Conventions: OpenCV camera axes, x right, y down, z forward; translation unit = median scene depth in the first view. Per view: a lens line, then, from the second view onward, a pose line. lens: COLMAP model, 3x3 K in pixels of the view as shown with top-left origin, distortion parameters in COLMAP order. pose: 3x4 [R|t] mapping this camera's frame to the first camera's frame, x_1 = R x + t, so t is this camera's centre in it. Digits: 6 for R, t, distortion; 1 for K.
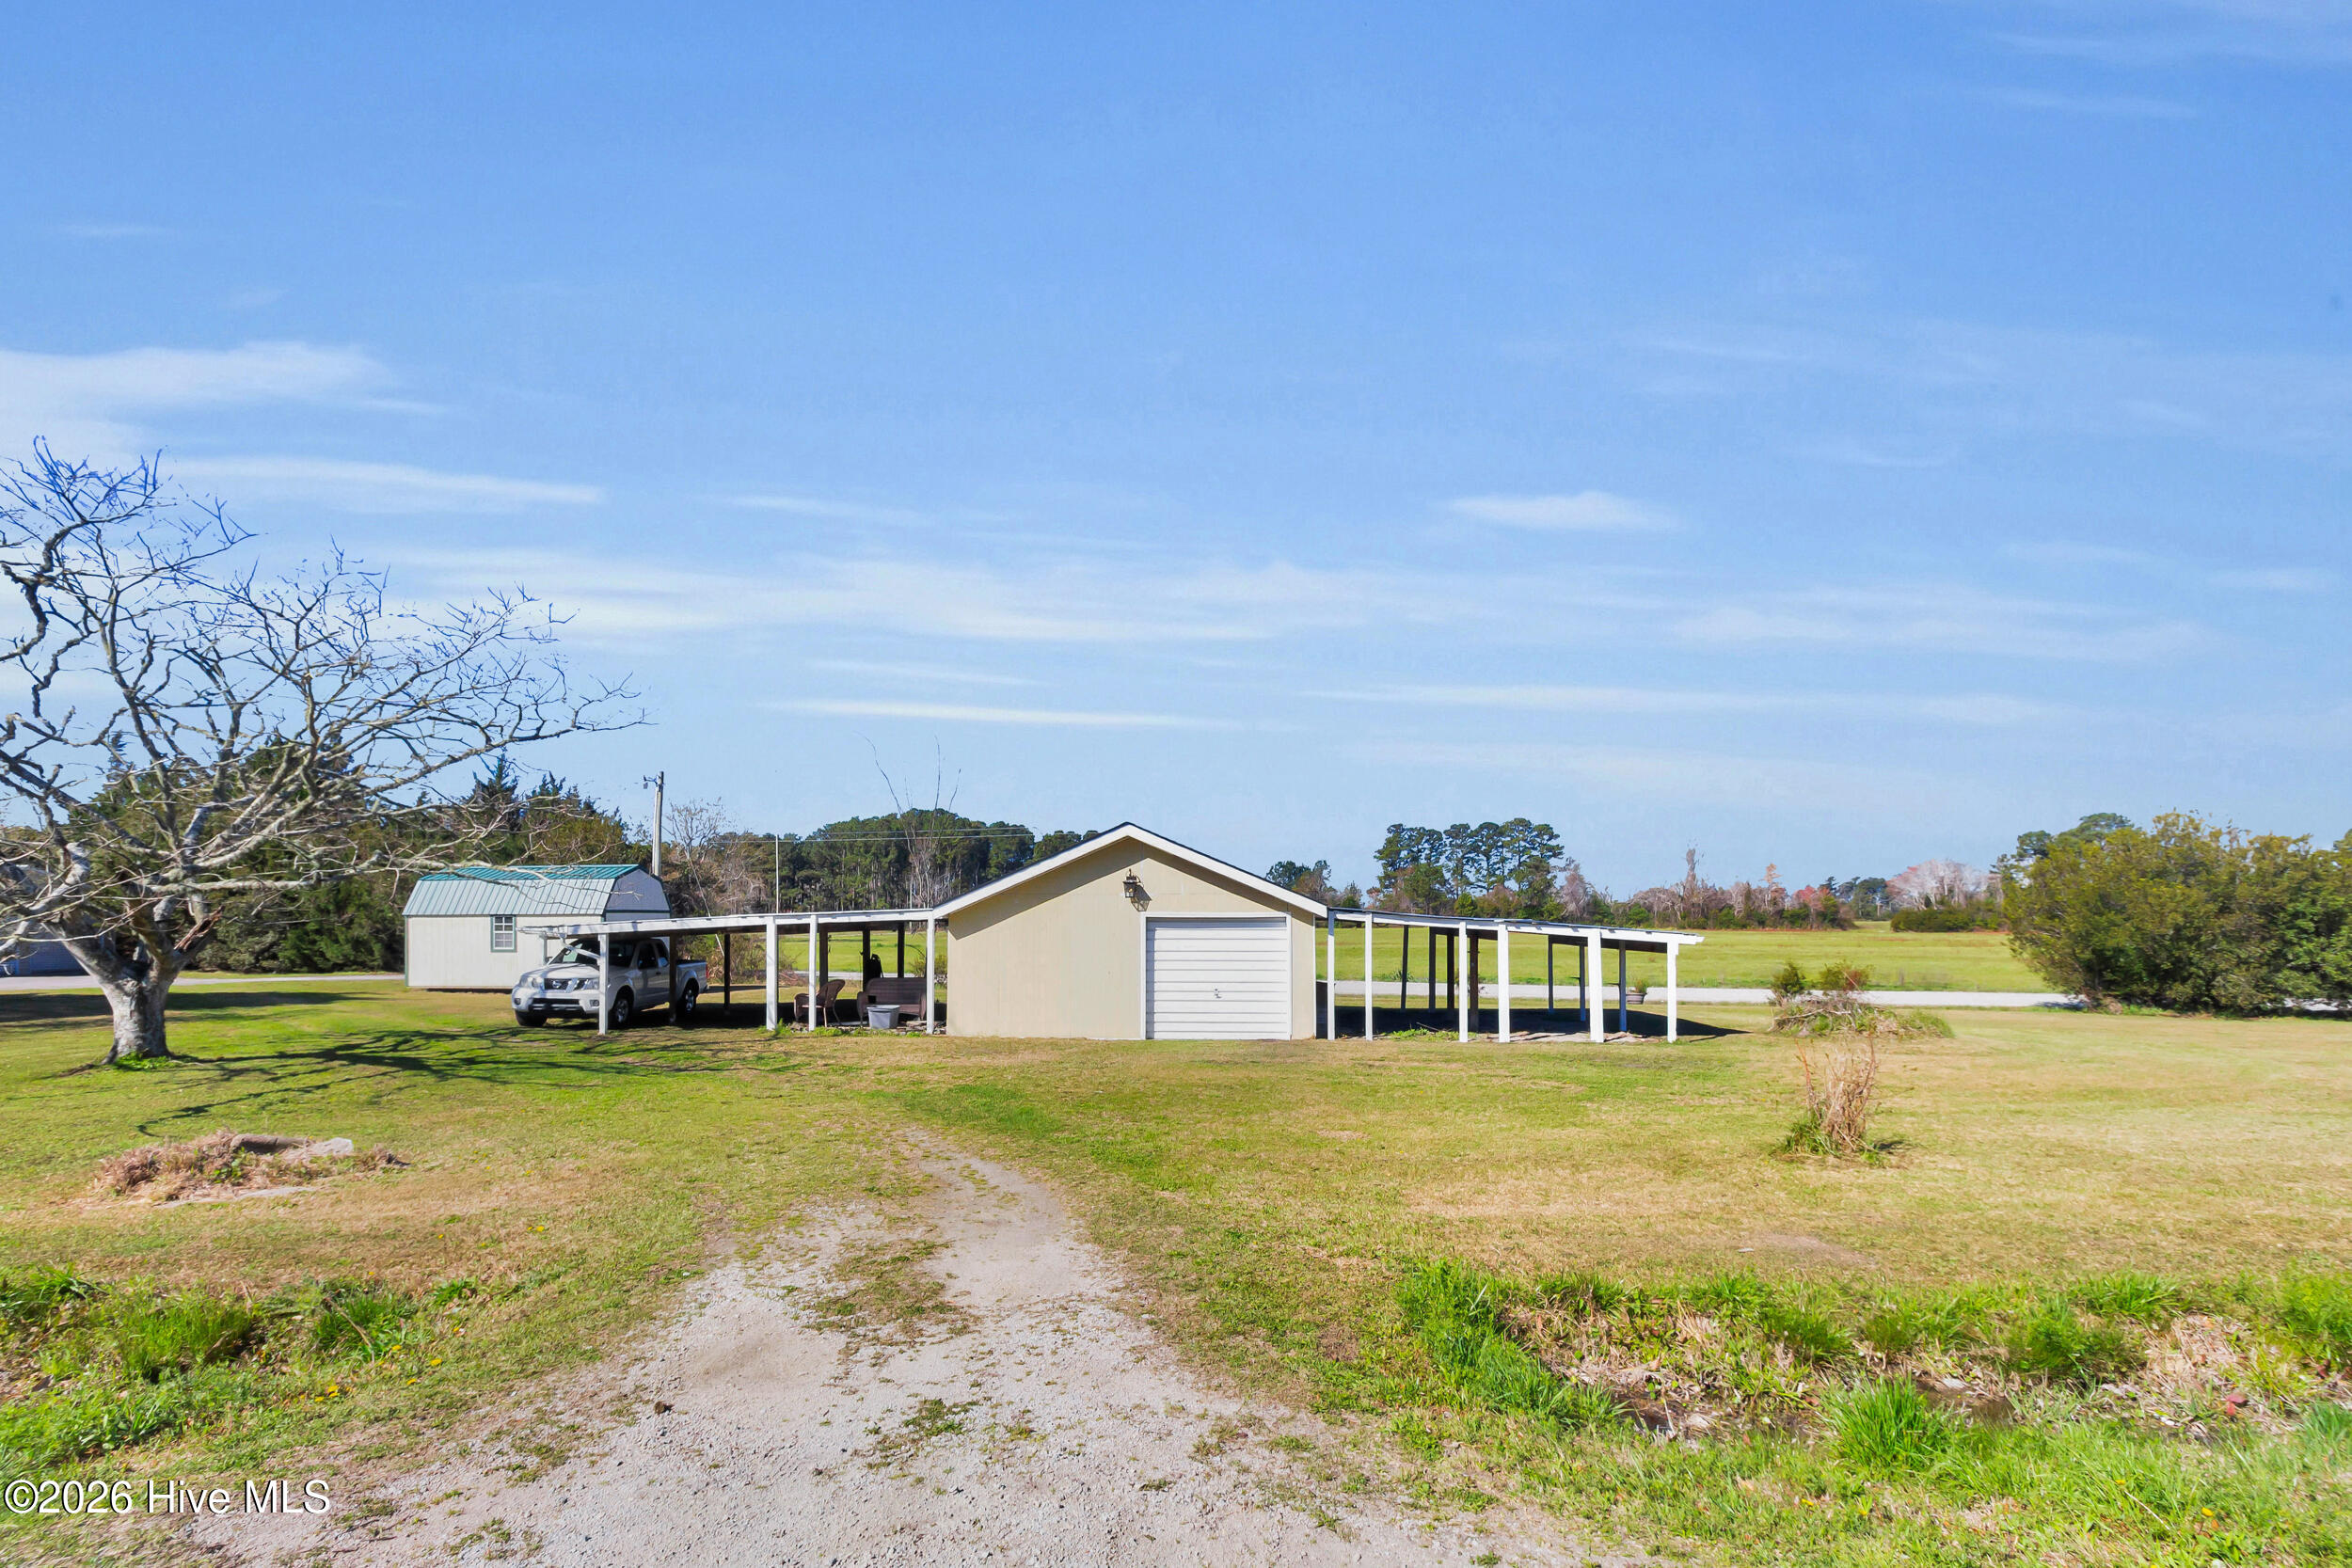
lens RADIAL K [[1147.2, 0, 1174.8], [0, 1147.2, 920.5], [0, 0, 1]] dist [-0.000869, -0.000186]
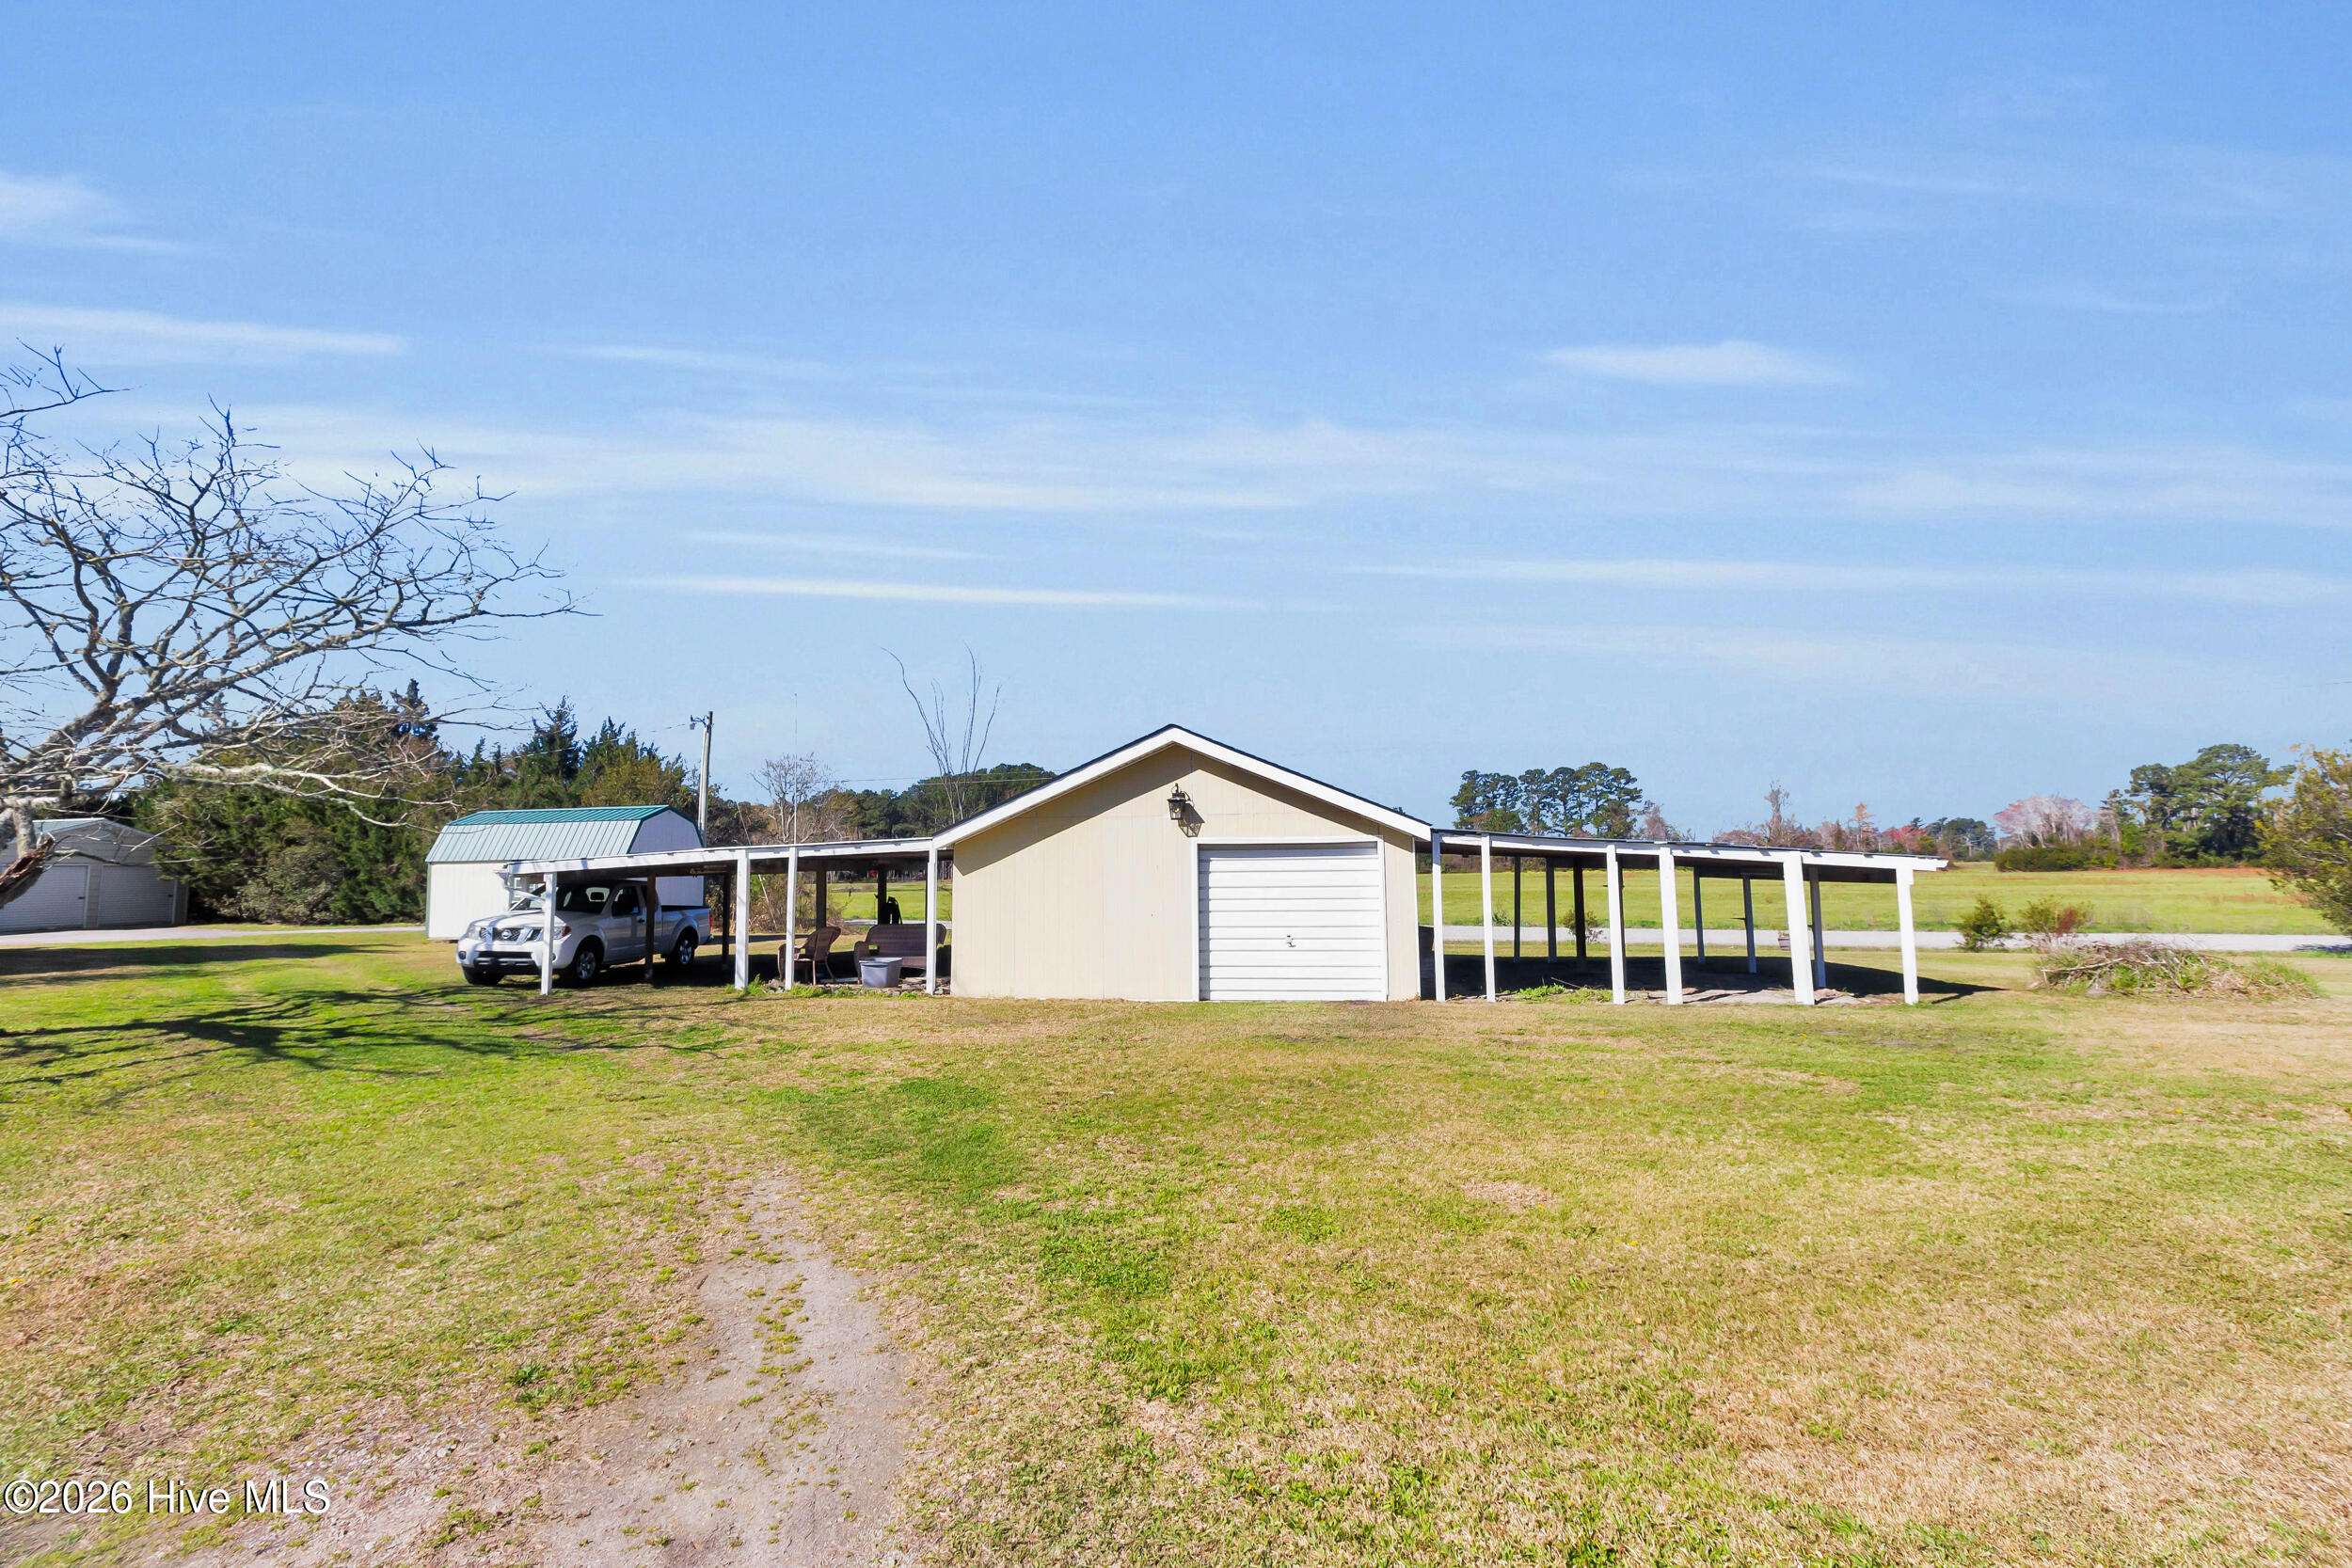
lens RADIAL K [[1084.7, 0, 1171.4], [0, 1084.7, 772.5], [0, 0, 1]] dist [0.001058, -0.000056]
pose [[0.996992, -0.017487, -0.075509, 0.013272], [0.010618, 0.995846, -0.090432, 0.014192], [0.076776, 0.089359, 0.993036, 0.233647]]
